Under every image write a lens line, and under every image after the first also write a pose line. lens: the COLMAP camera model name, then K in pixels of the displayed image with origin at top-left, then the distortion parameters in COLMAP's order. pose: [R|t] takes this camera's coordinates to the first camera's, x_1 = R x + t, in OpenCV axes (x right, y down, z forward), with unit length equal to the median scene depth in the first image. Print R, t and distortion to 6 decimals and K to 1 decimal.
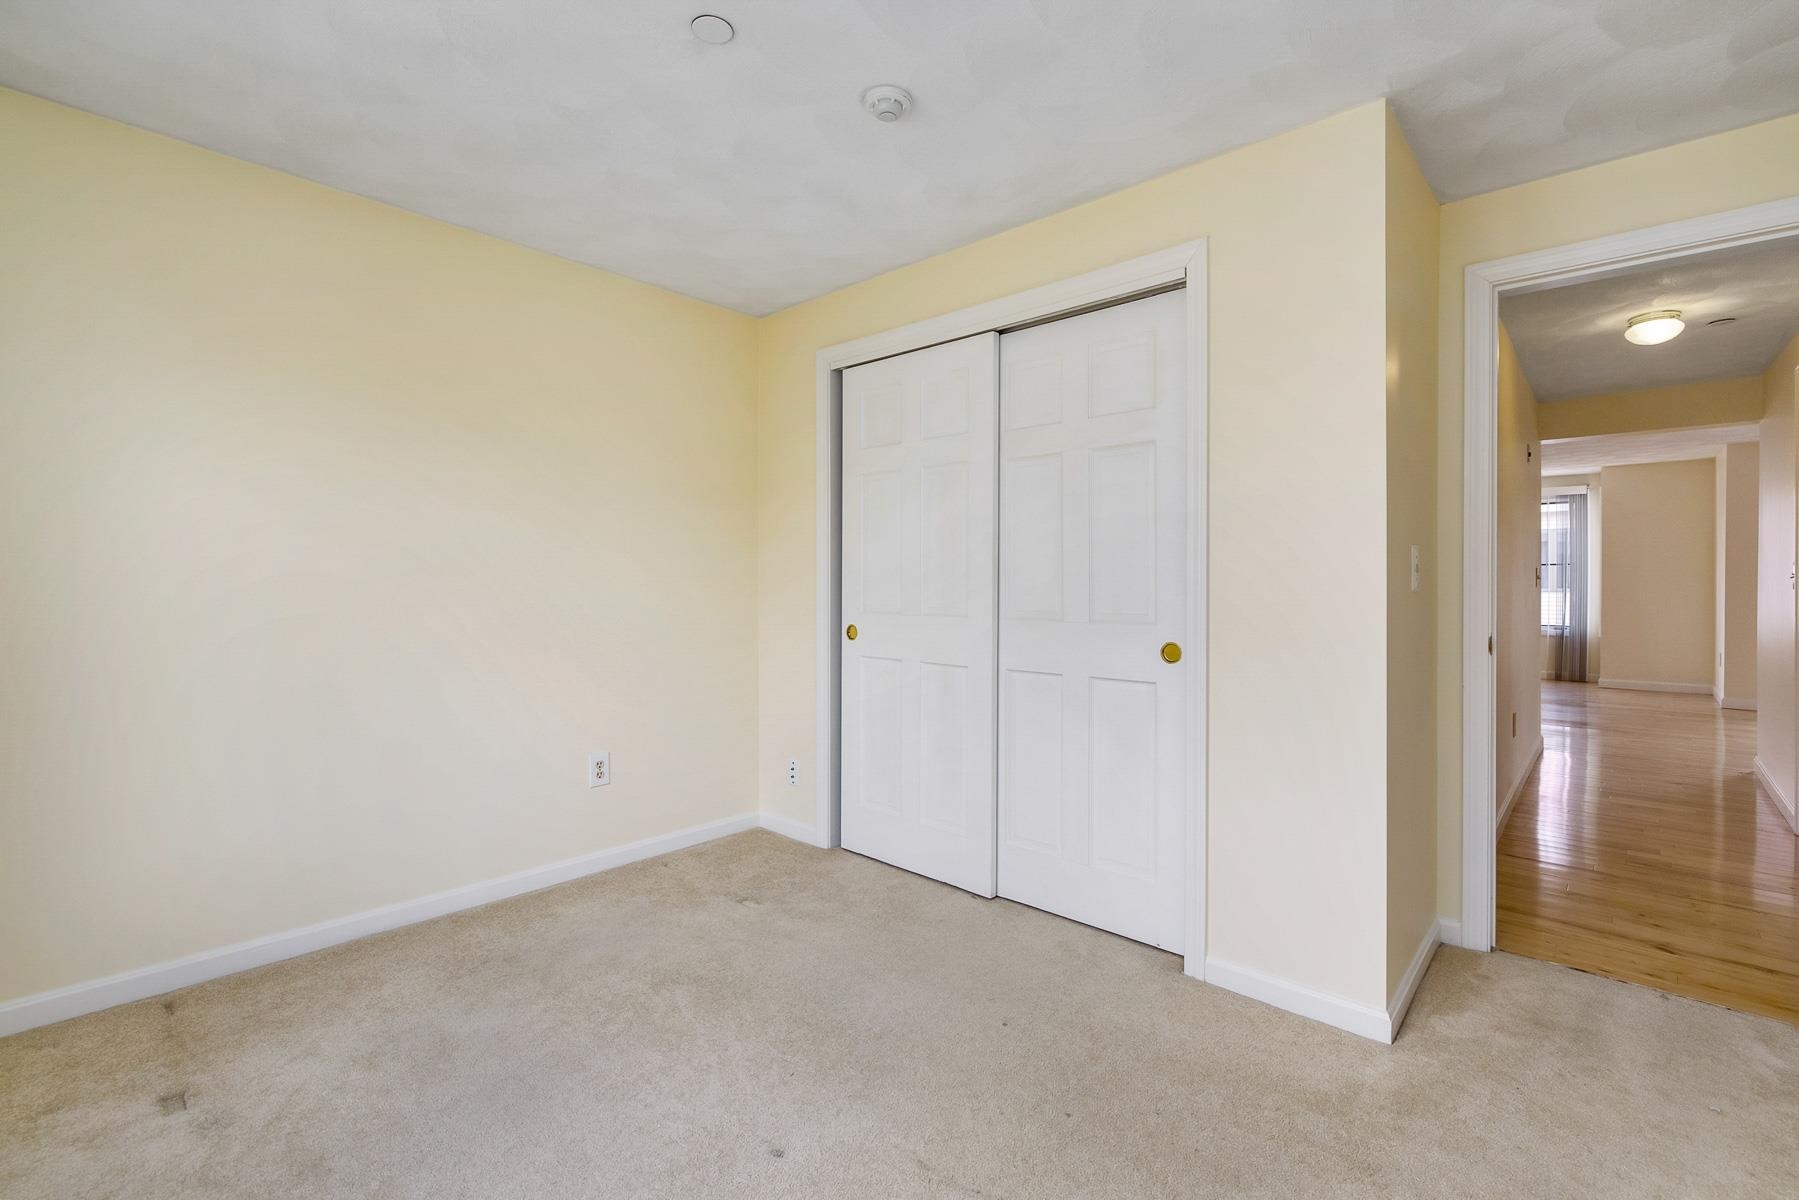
lens RADIAL K [[801.7, 0, 899.5], [0, 801.7, 600.0], [0, 0, 1]] dist [-0.001173, -0.000427]
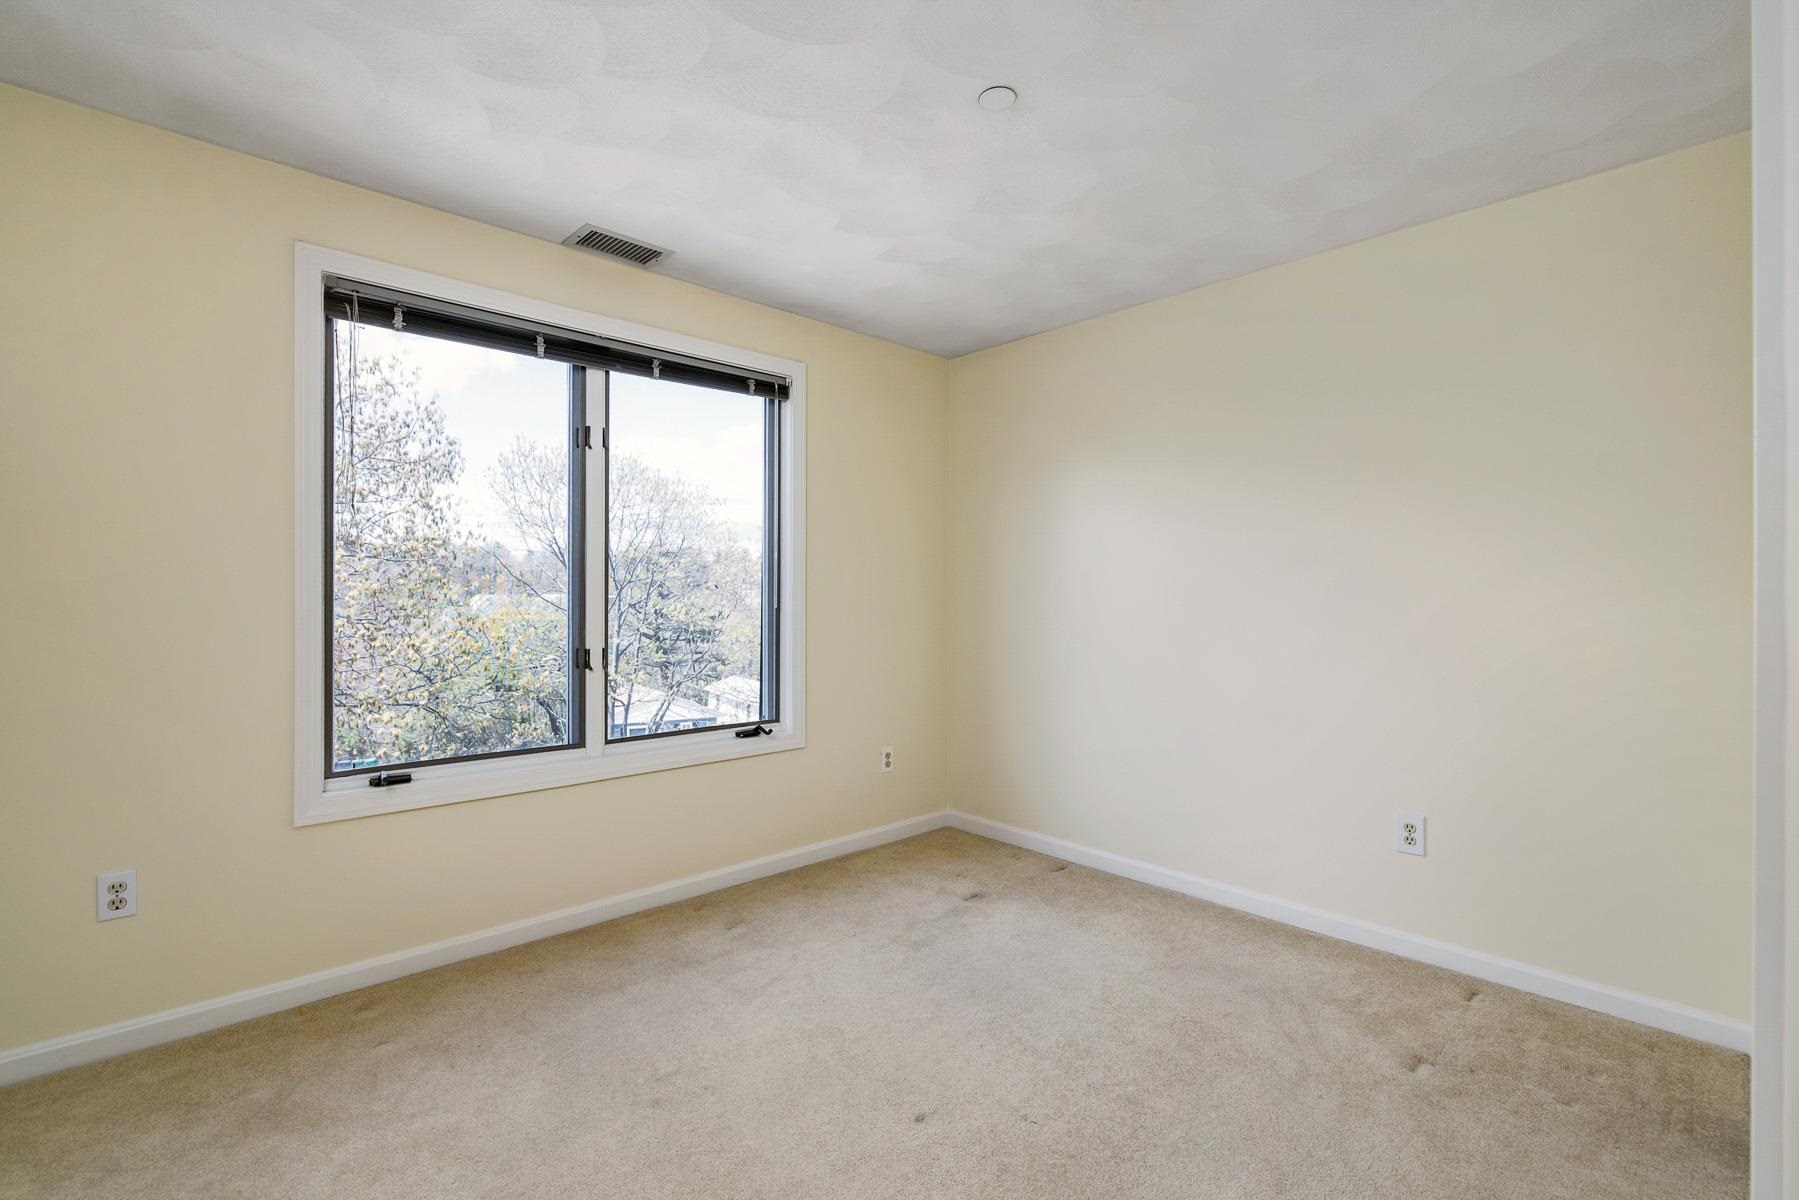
lens RADIAL K [[801.7, 0, 899.5], [0, 801.7, 600.0], [0, 0, 1]] dist [-0.001173, -0.000427]
pose [[-0.085907, -0.005563, -0.996288, 0.601854], [-0.025275, 0.999675, -0.003403, -0.015629], [0.995982, 0.024889, -0.086020, 0.661196]]
